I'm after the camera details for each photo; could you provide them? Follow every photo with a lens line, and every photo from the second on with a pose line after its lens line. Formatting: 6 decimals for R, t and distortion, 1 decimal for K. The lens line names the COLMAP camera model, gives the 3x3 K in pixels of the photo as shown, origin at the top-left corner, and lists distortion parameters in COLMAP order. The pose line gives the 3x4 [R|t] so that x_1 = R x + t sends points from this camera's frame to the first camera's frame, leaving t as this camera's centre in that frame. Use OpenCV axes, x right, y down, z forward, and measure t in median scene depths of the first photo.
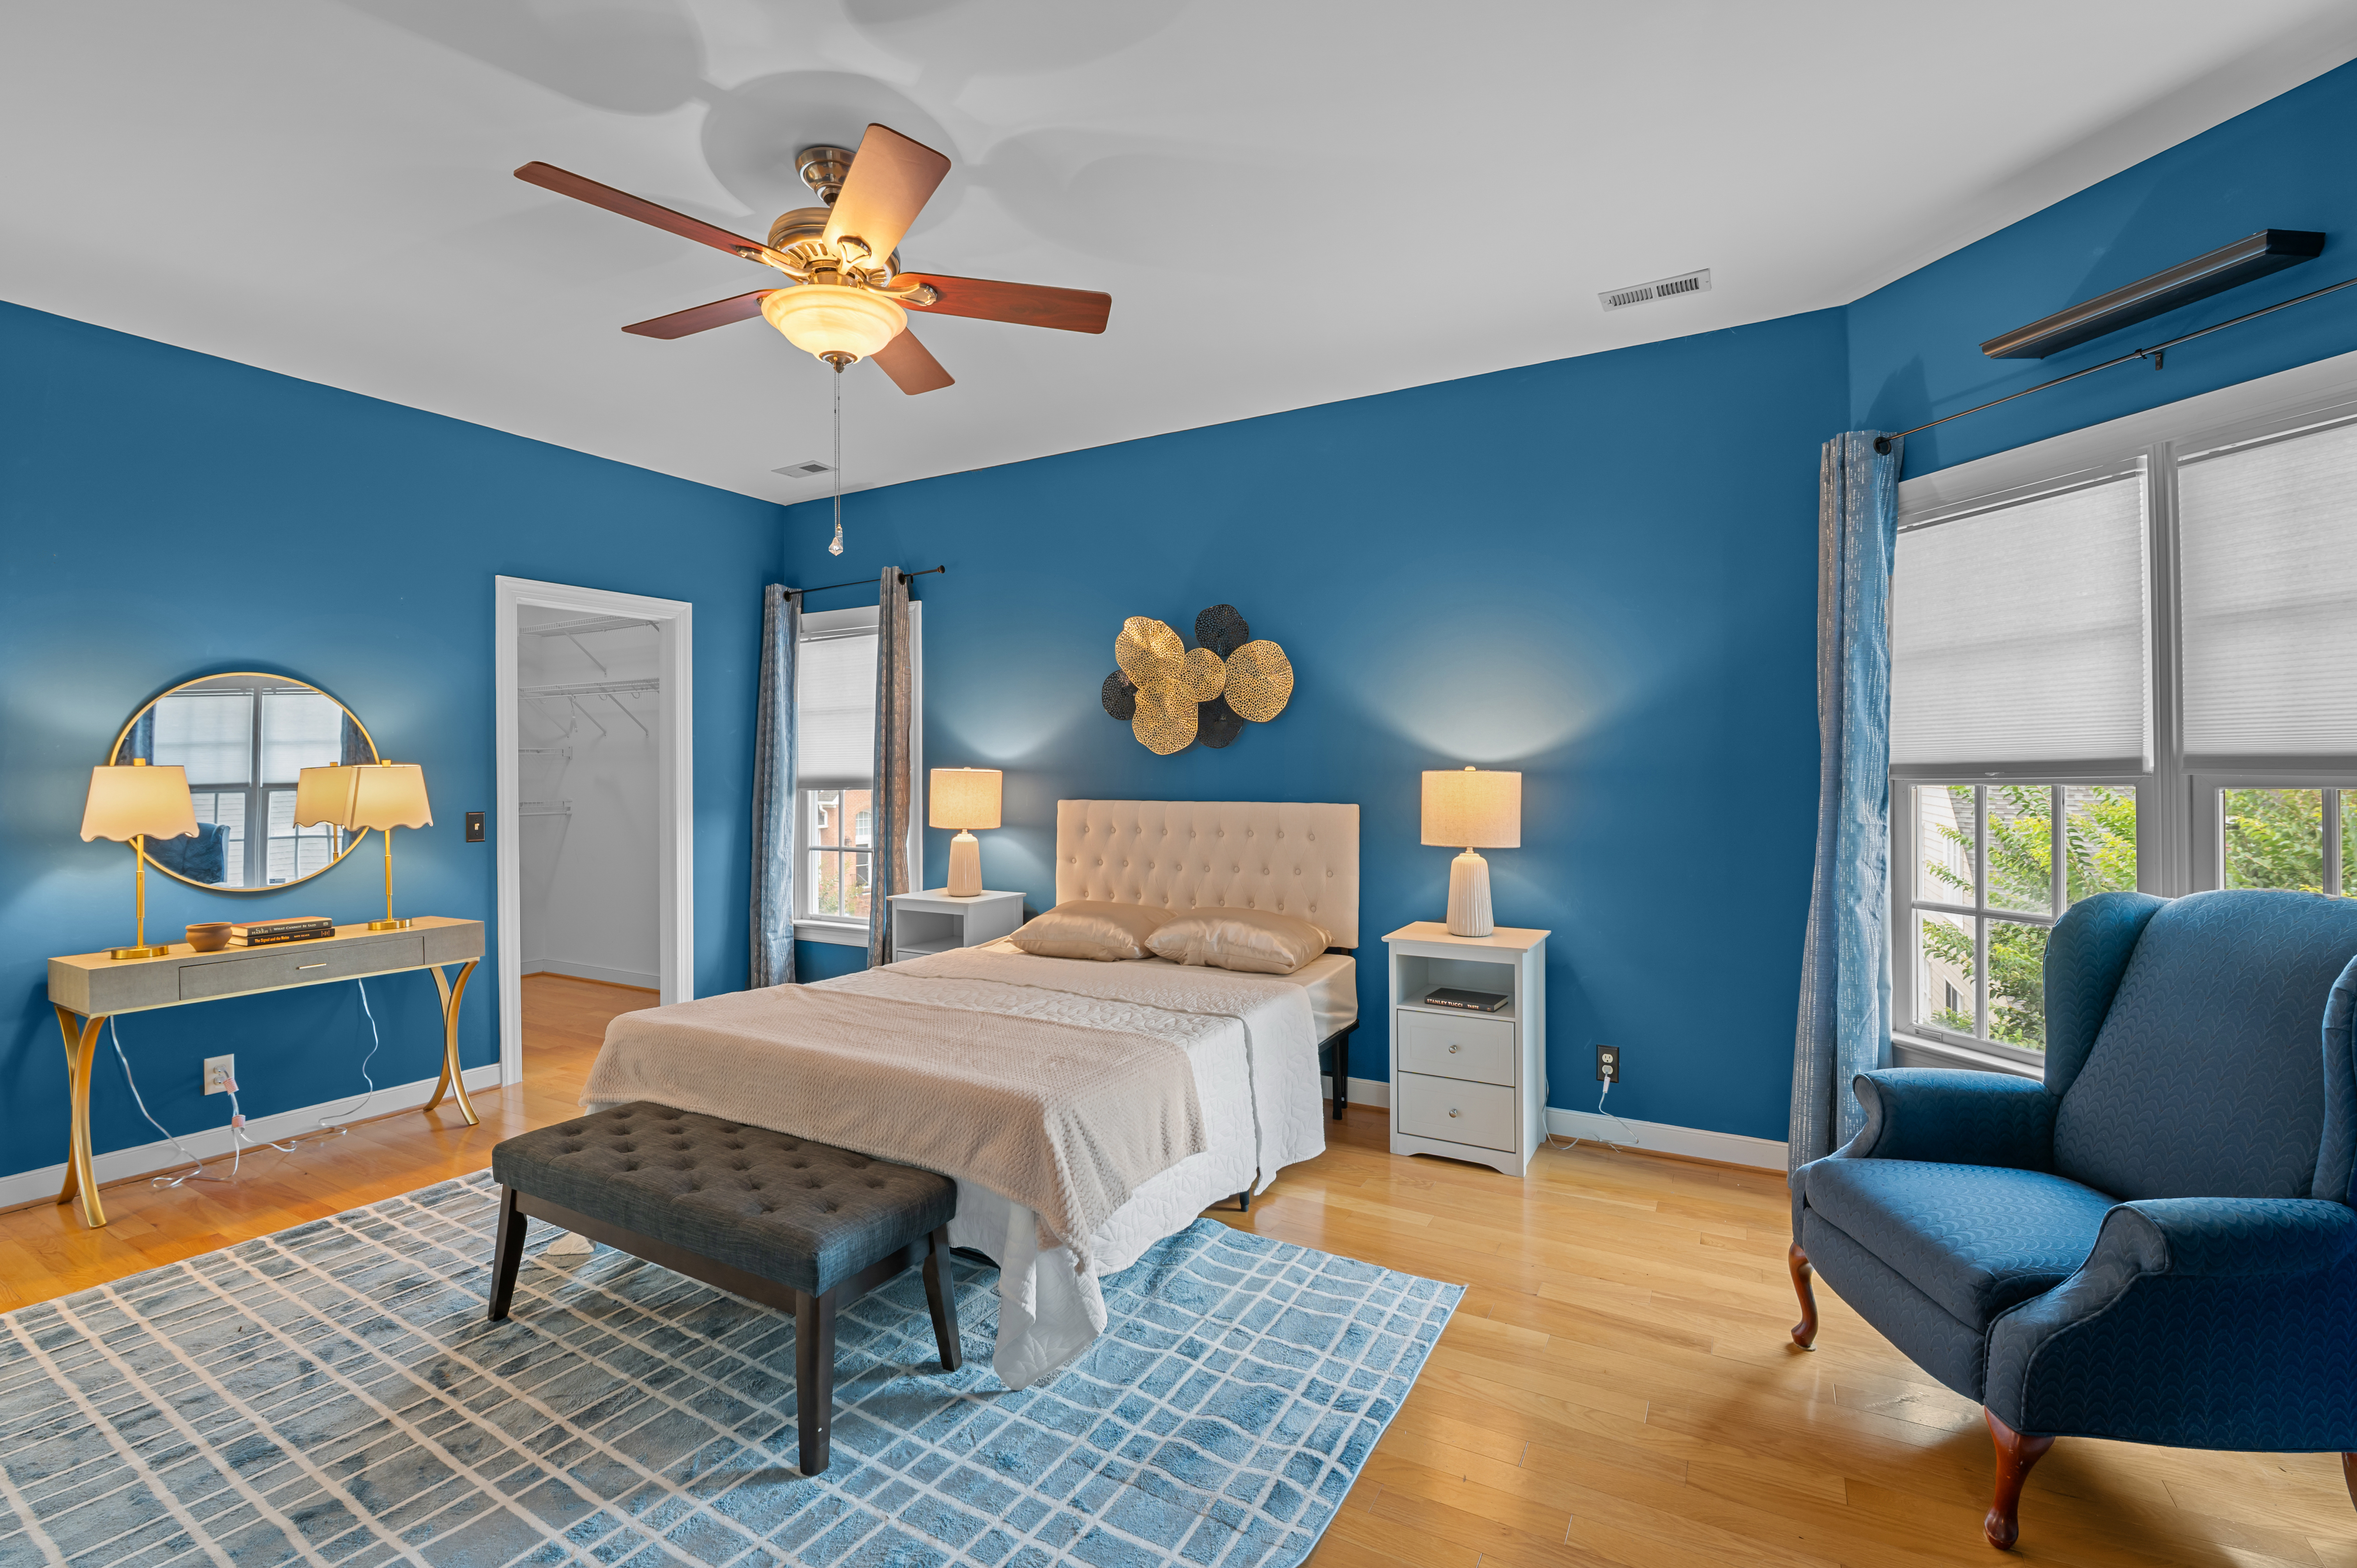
lens RADIAL K [[1030.3, 0, 1186.6], [0, 1030.3, 766.6], [0, 0, 1]] dist [0.001309, -0.004018]
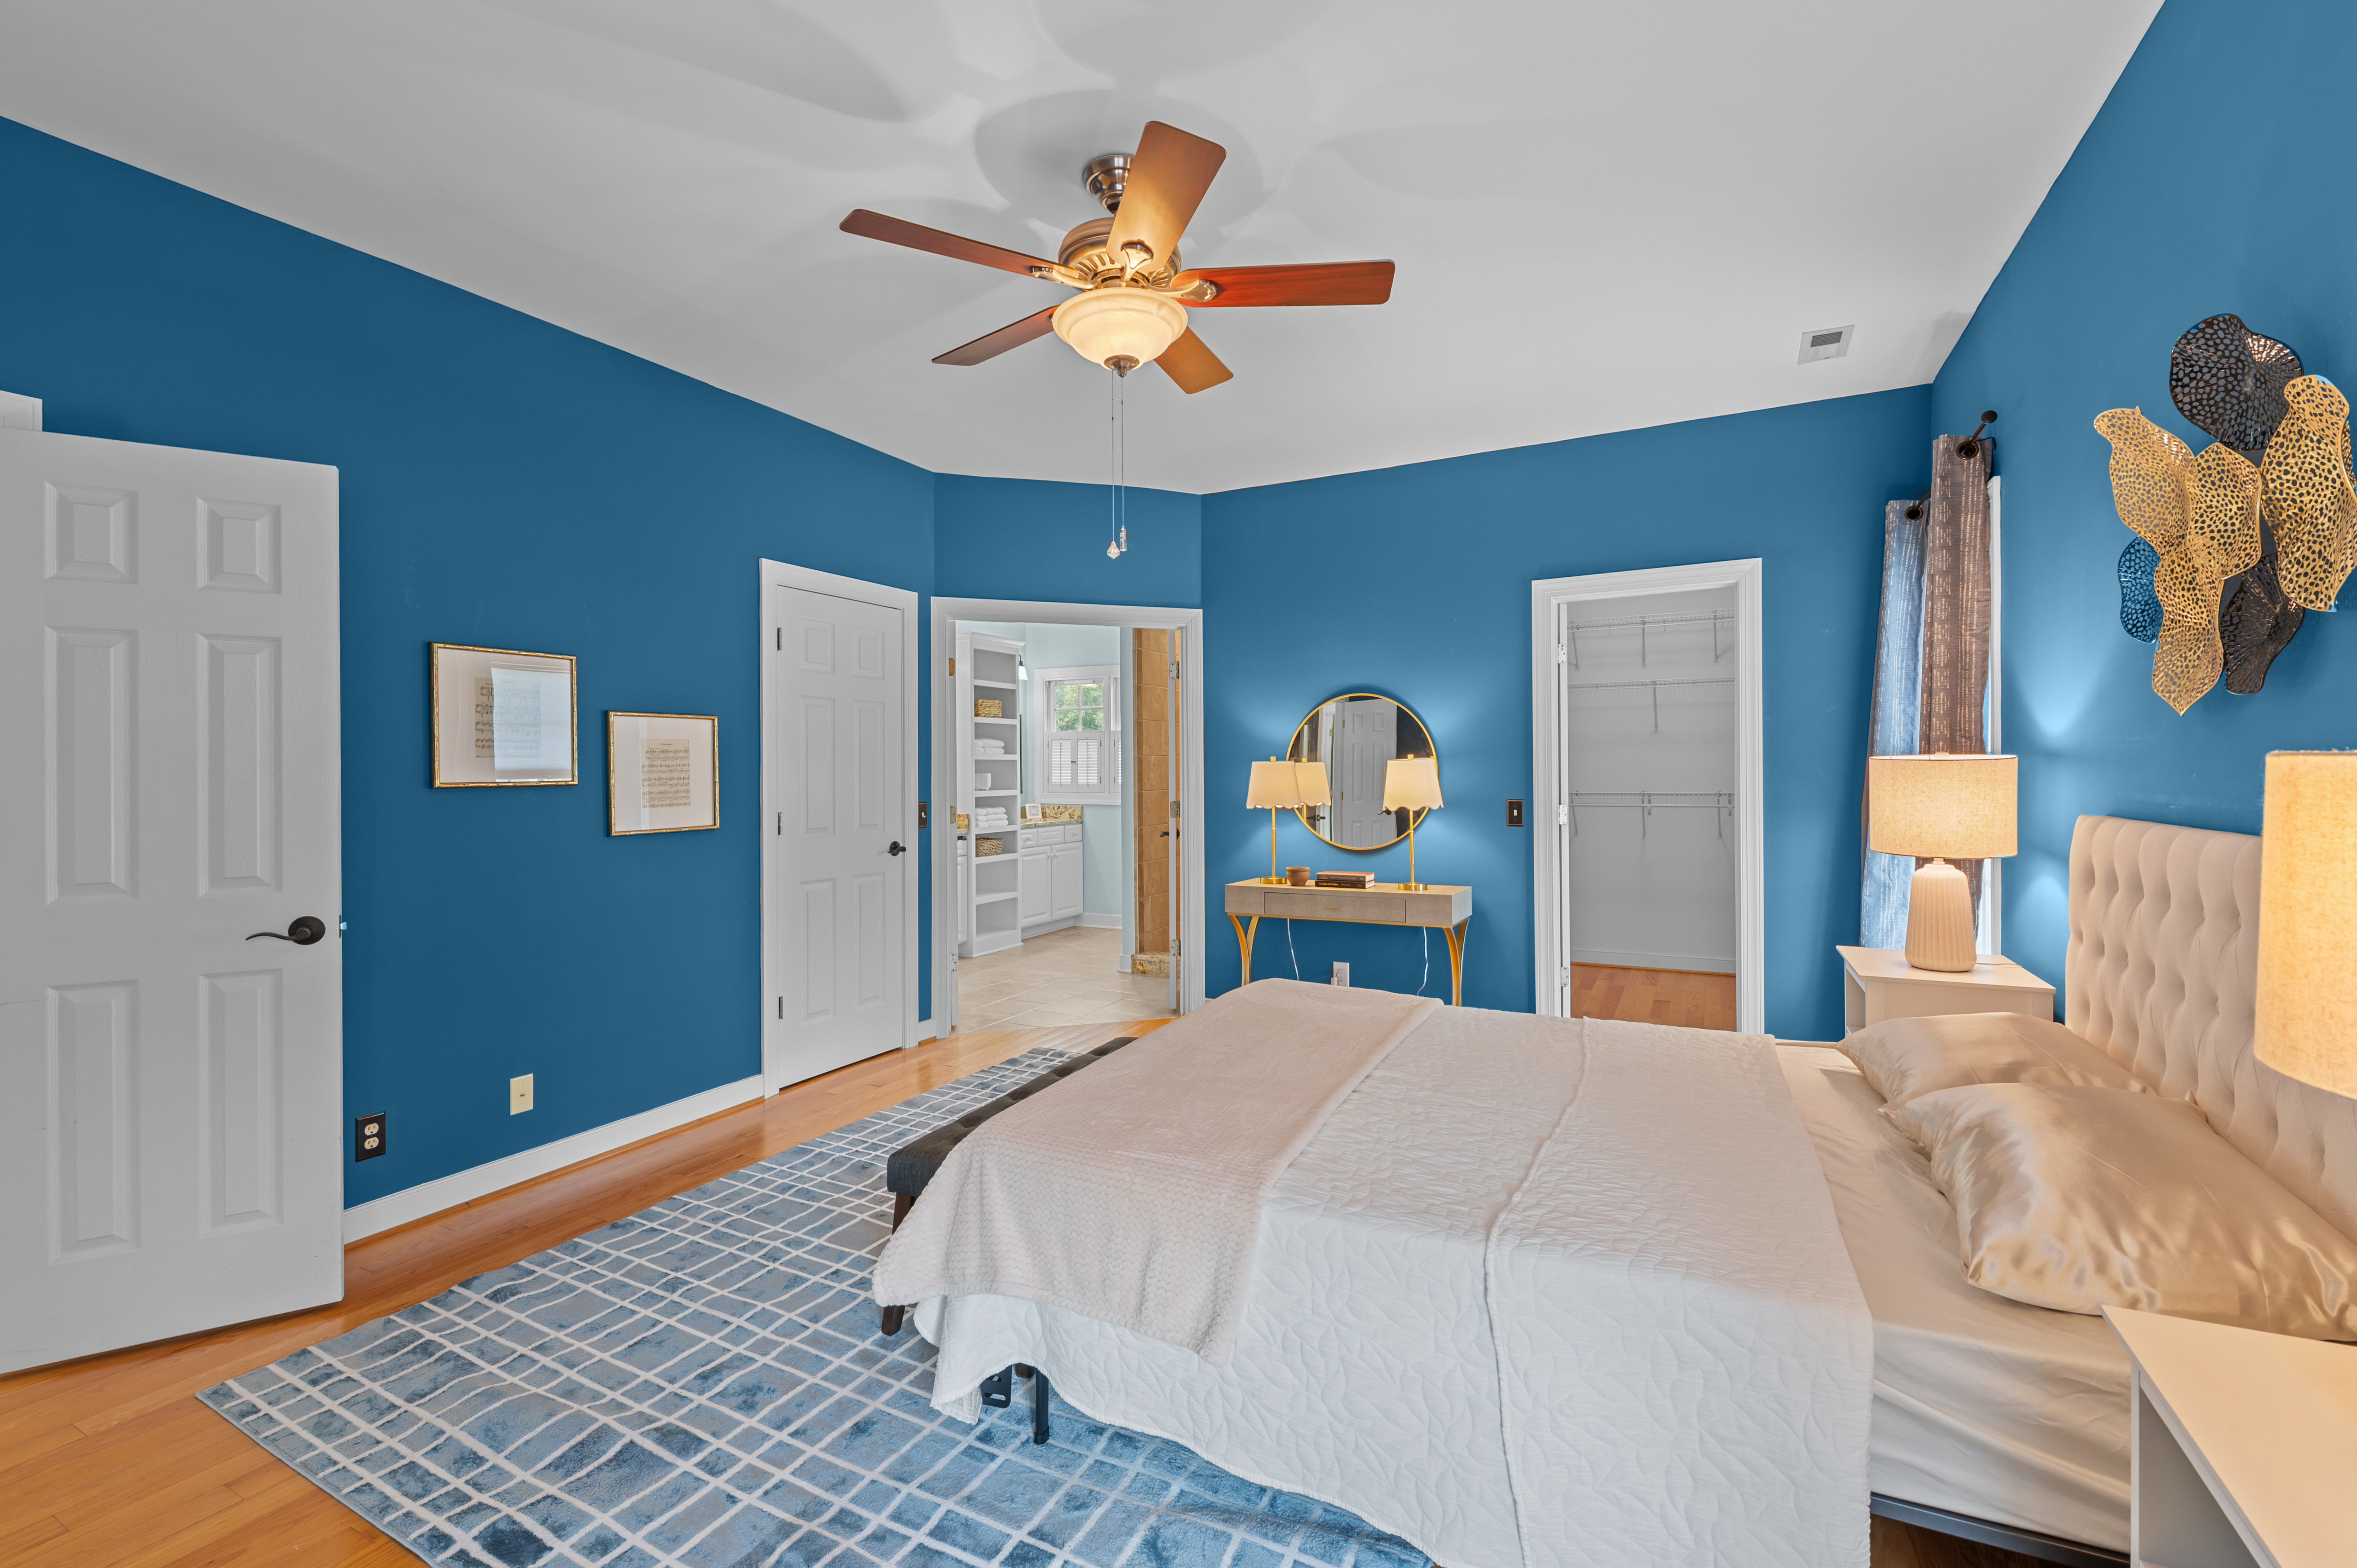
lens RADIAL K [[1030.3, 0, 1172.8], [0, 1030.3, 771.3], [0, 0, 1]] dist [0.001309, -0.004018]
pose [[0.032428, 0.003506, -0.999468, 0.471804], [0.014613, 0.999885, 0.003981, 0.005054], [0.999367, -0.014734, 0.032373, 0.697253]]
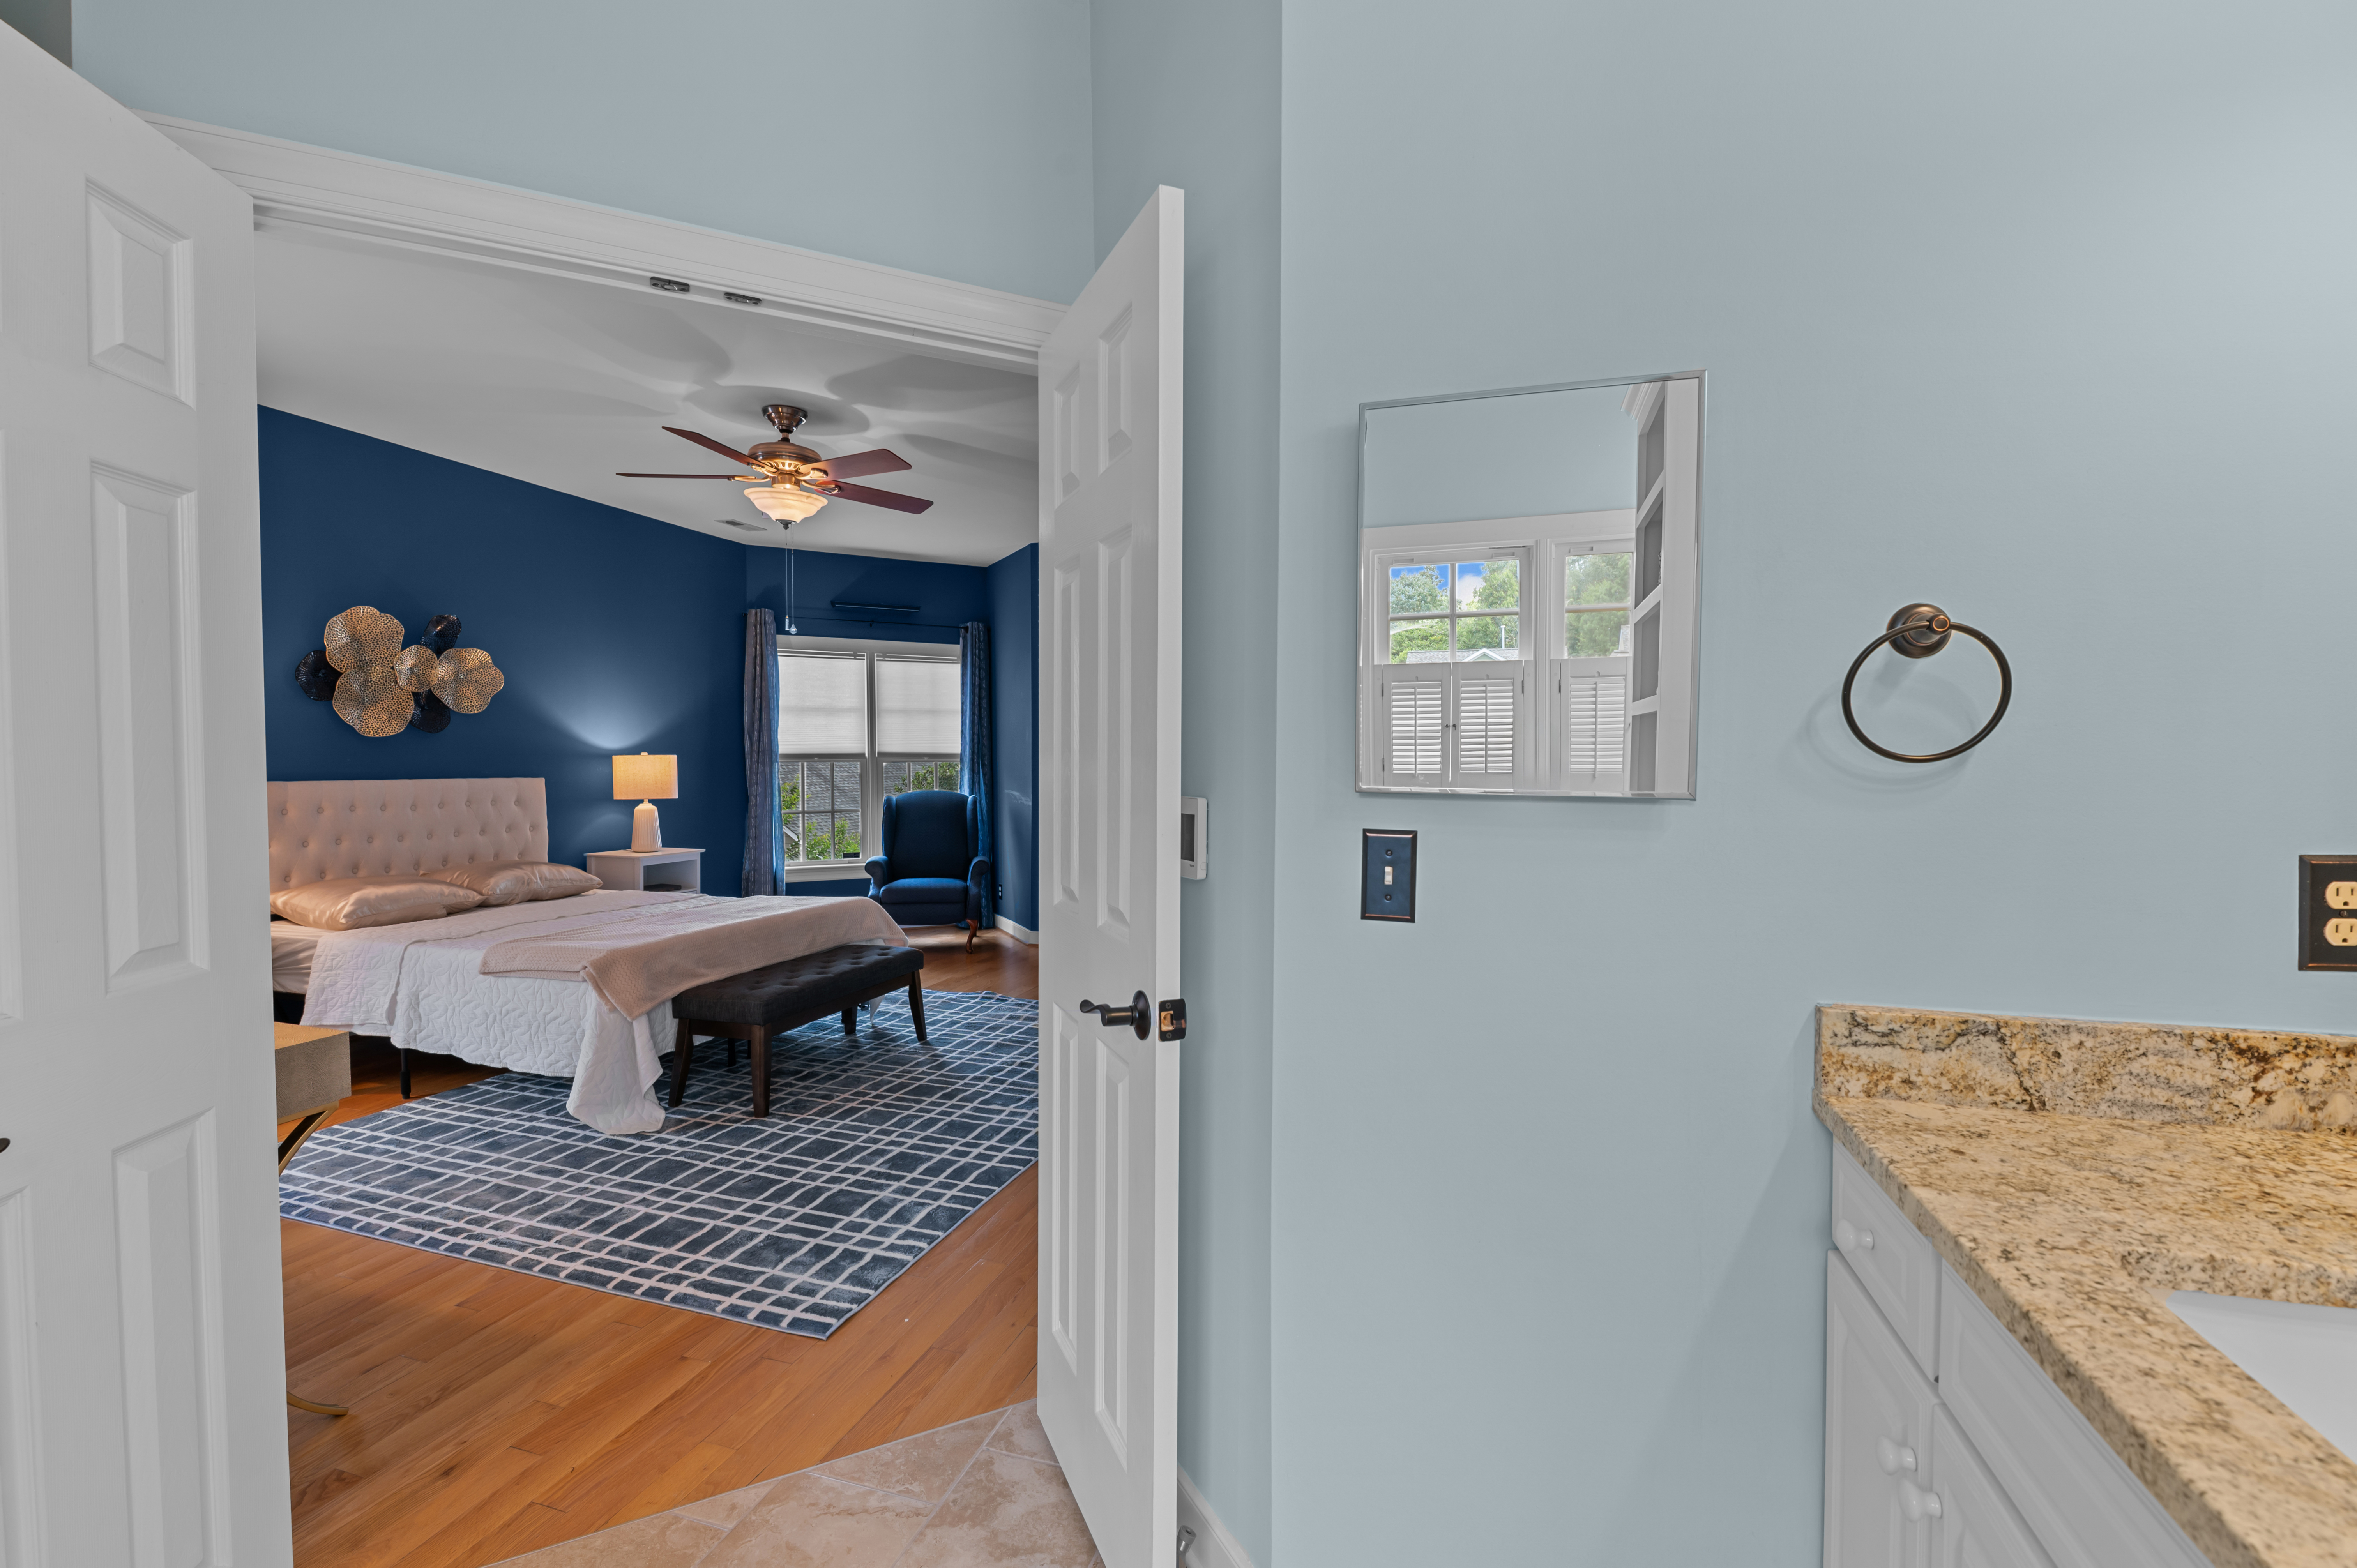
lens RADIAL K [[1030.3, 0, 1185.4], [0, 1030.3, 783.6], [0, 0, 1]] dist [0.001309, -0.004018]
pose [[-0.195795, -0.020248, 0.980436, -1.535681], [-0.011939, 0.999762, 0.018263, 0.010043], [-0.980572, -0.008129, -0.195991, 0.464323]]
